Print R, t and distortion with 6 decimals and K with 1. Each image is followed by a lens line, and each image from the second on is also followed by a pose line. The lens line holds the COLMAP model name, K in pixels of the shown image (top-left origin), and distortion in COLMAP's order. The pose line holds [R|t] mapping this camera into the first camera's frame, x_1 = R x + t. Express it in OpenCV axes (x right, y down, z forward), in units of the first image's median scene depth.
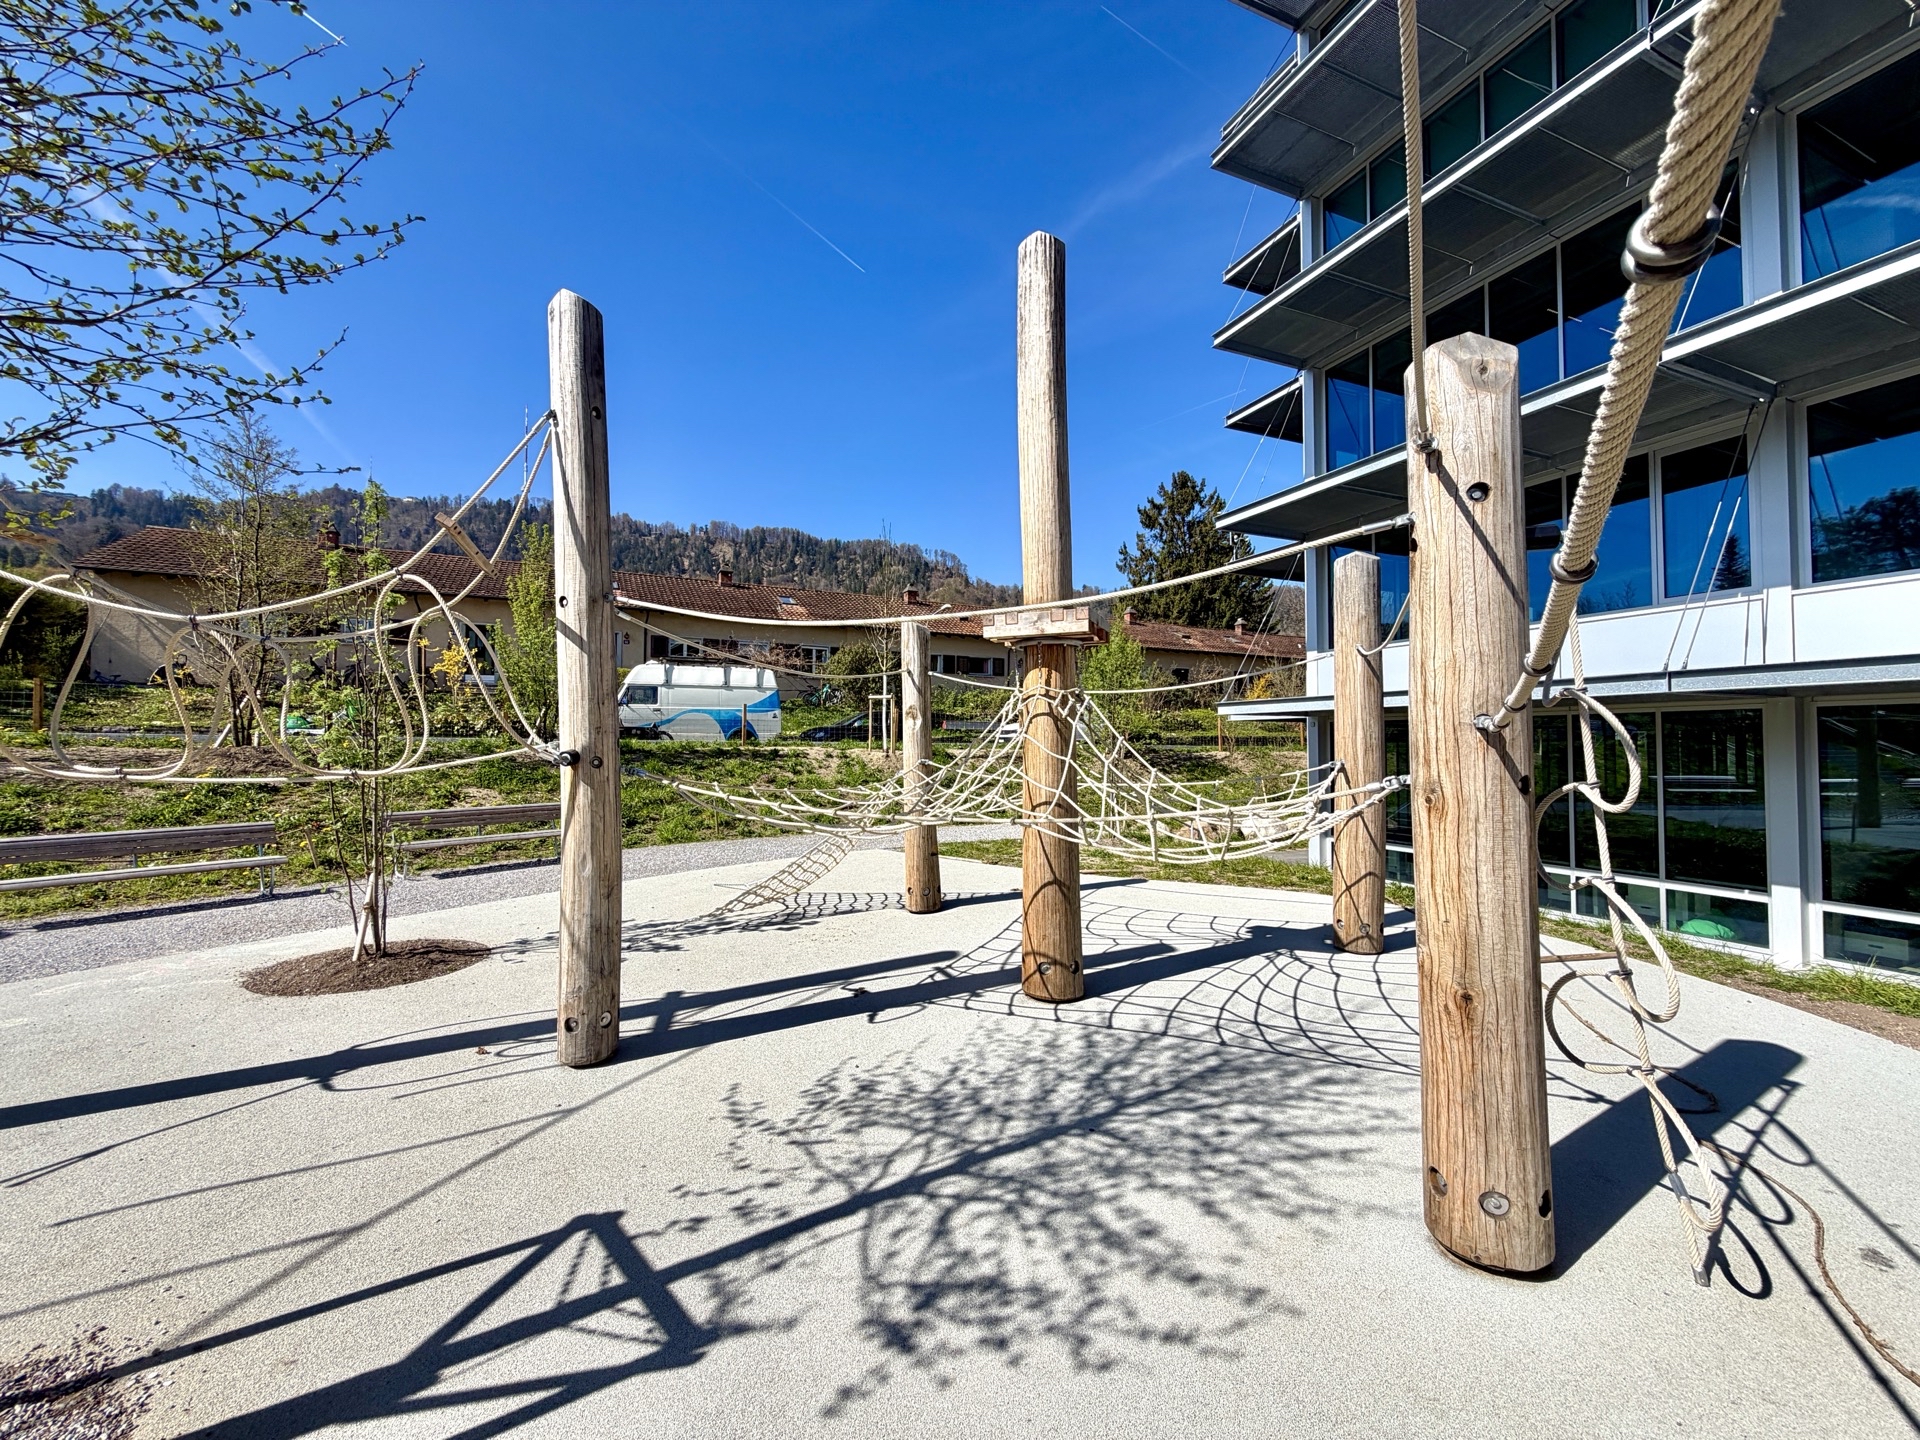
lens RADIAL K [[763.6, 0, 957.7], [0, 763.6, 719.2], [0, 0, 1]] dist [0.003116, -0.000512]
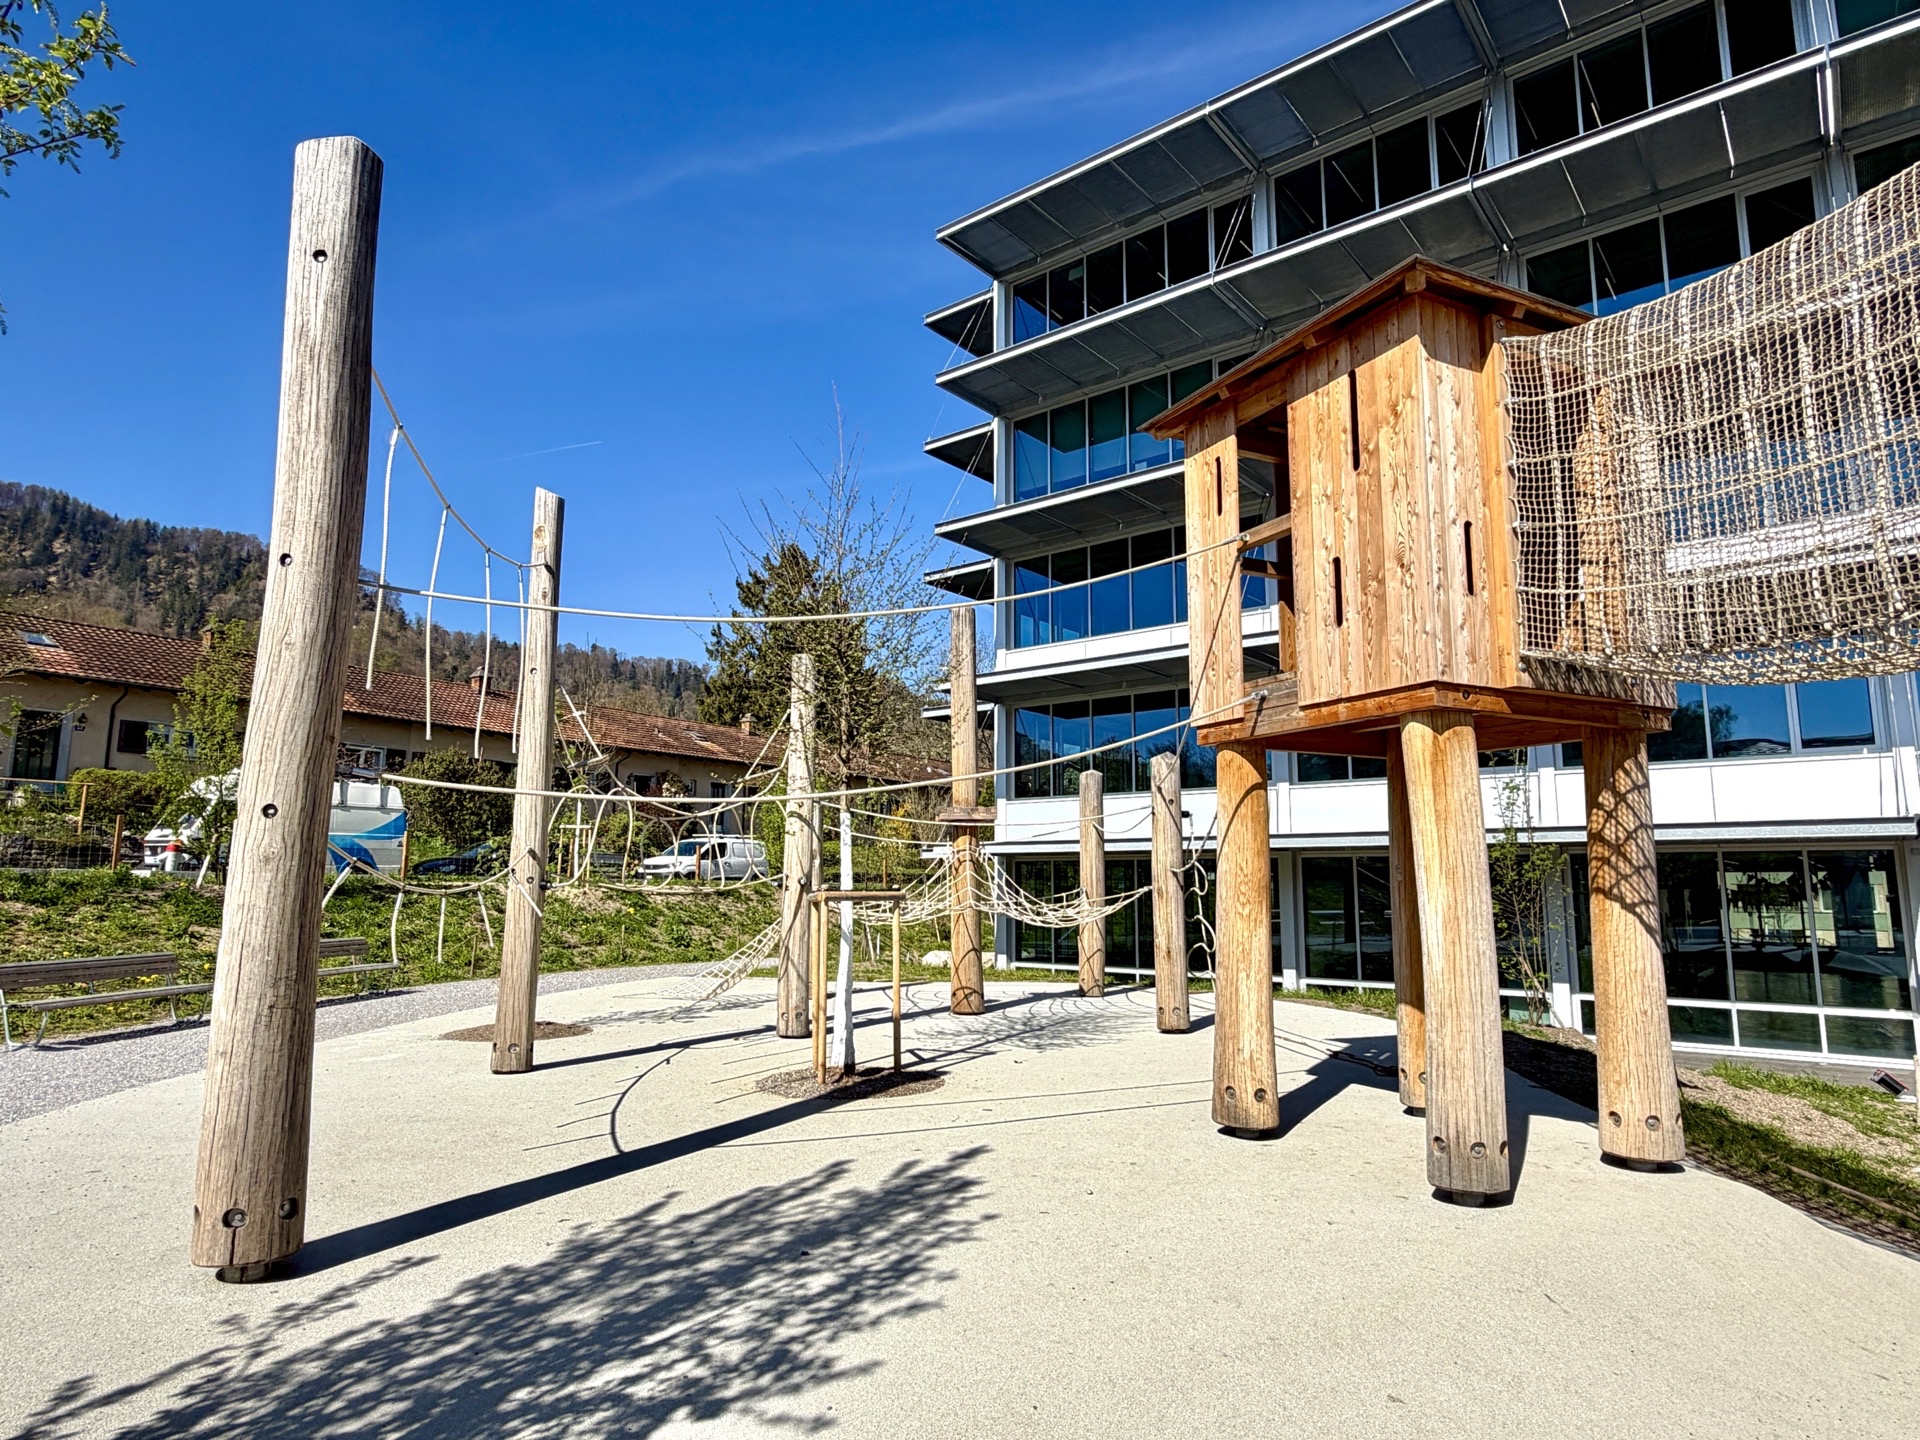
lens RADIAL K [[1119.9, 0, 953.4], [0, 1119.9, 728.4], [0, 0, 1]] dist [0.002413, 0.000985]
pose [[0.884194, 0.066557, 0.462354, -1.012798], [-0.017592, 0.993840, -0.109423, -0.022612], [-0.466788, 0.088617, 0.879918, -1.201155]]
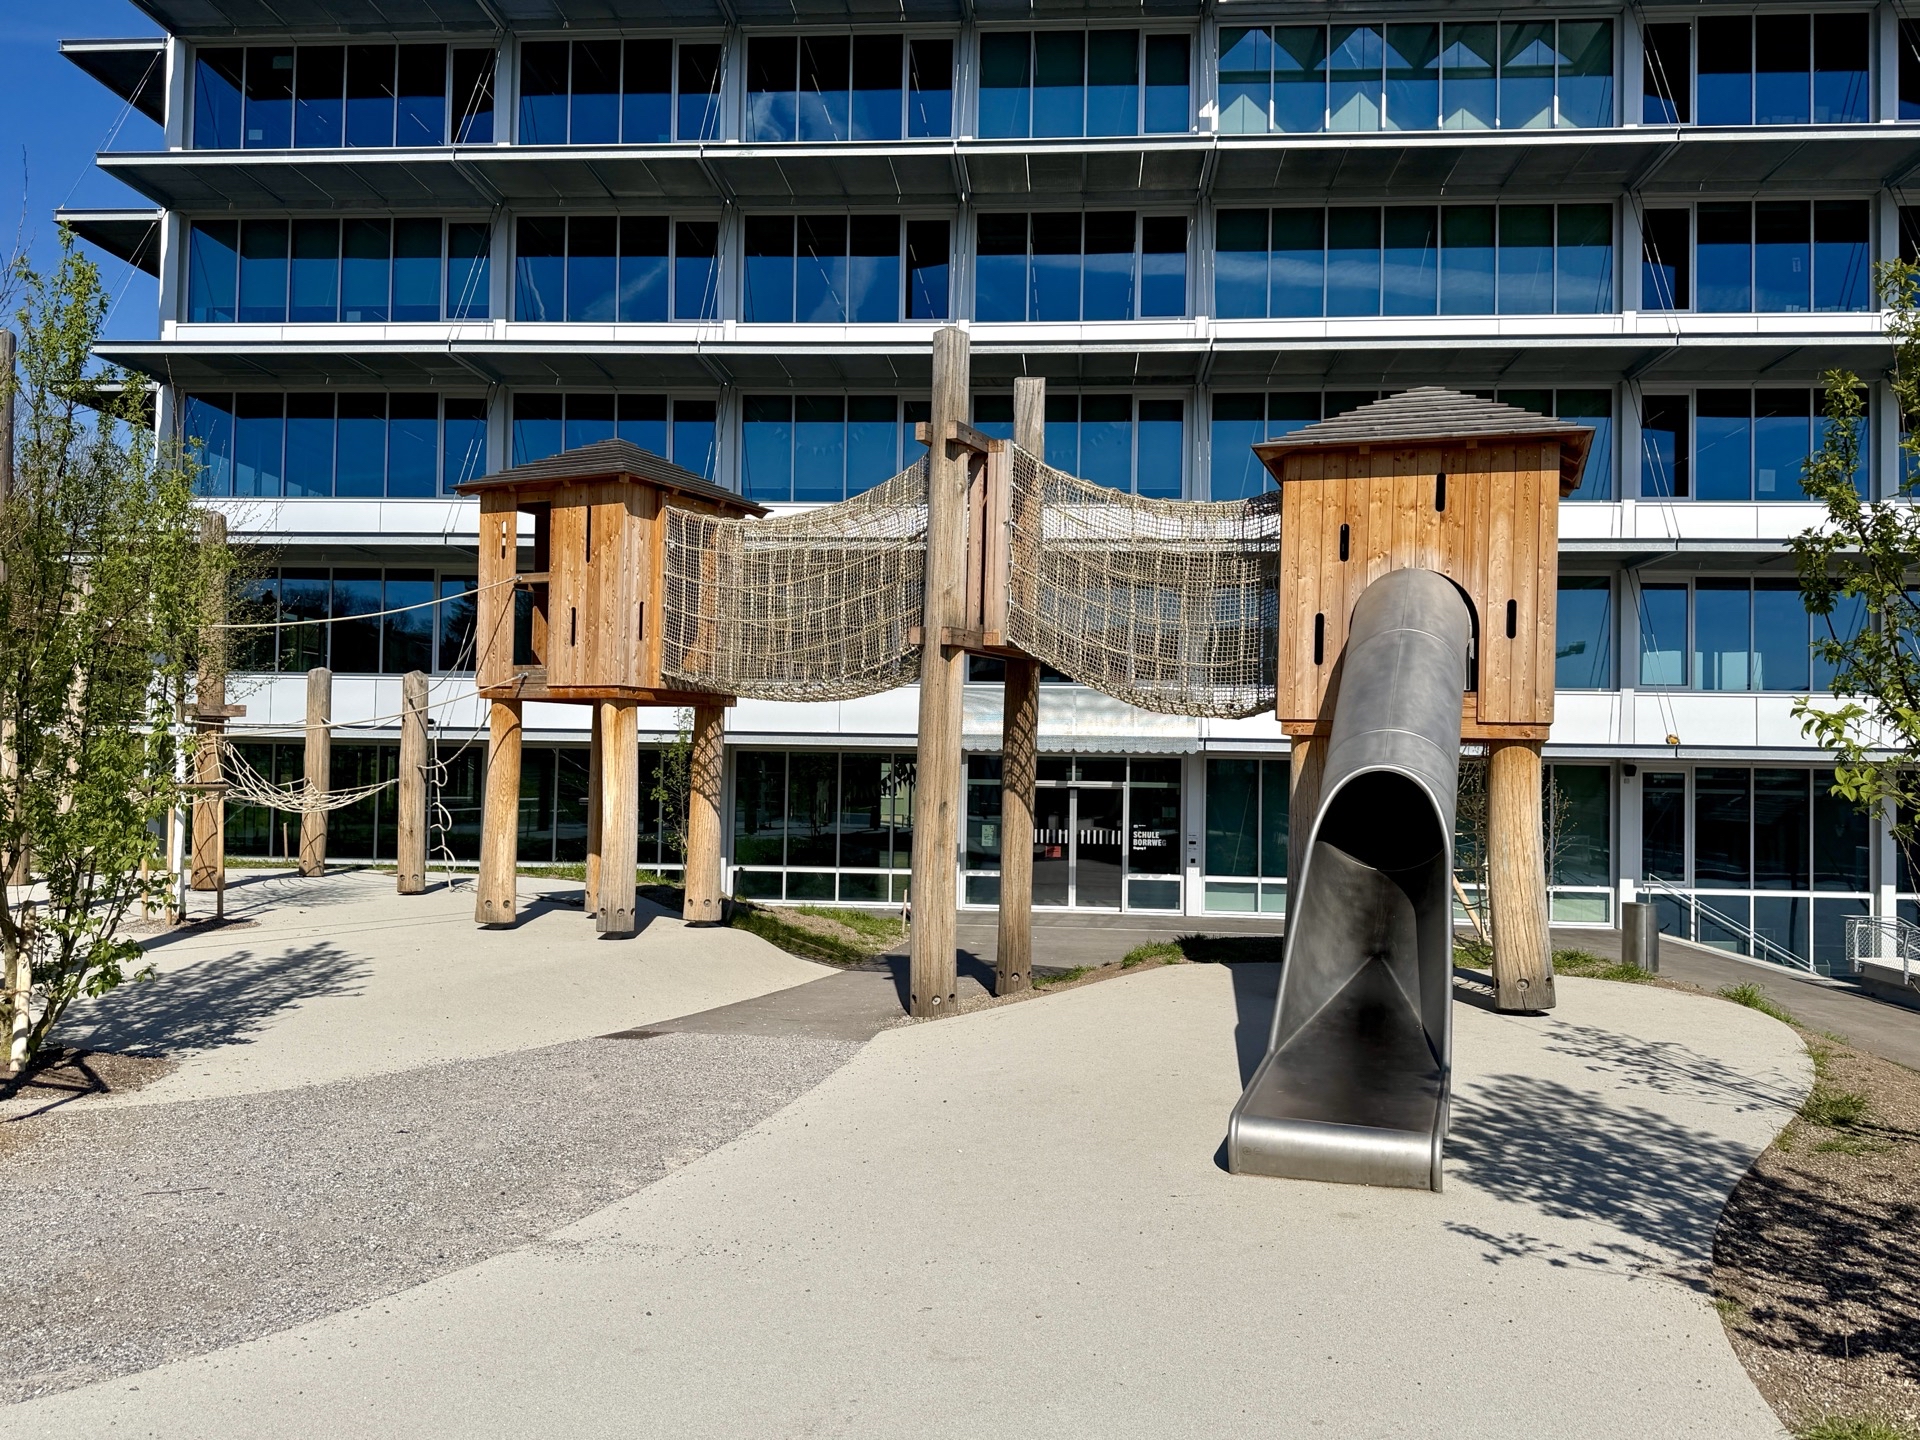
lens RADIAL K [[1482.6, 0, 976.0], [0, 1482.6, 728.0], [0, 0, 1]] dist [0.055904, -0.054776]
pose [[0.443765, 0.032941, 0.895538, -3.213383], [-0.046413, 0.998828, -0.013741, -0.157980], [-0.894940, -0.035467, 0.444774, -3.097068]]
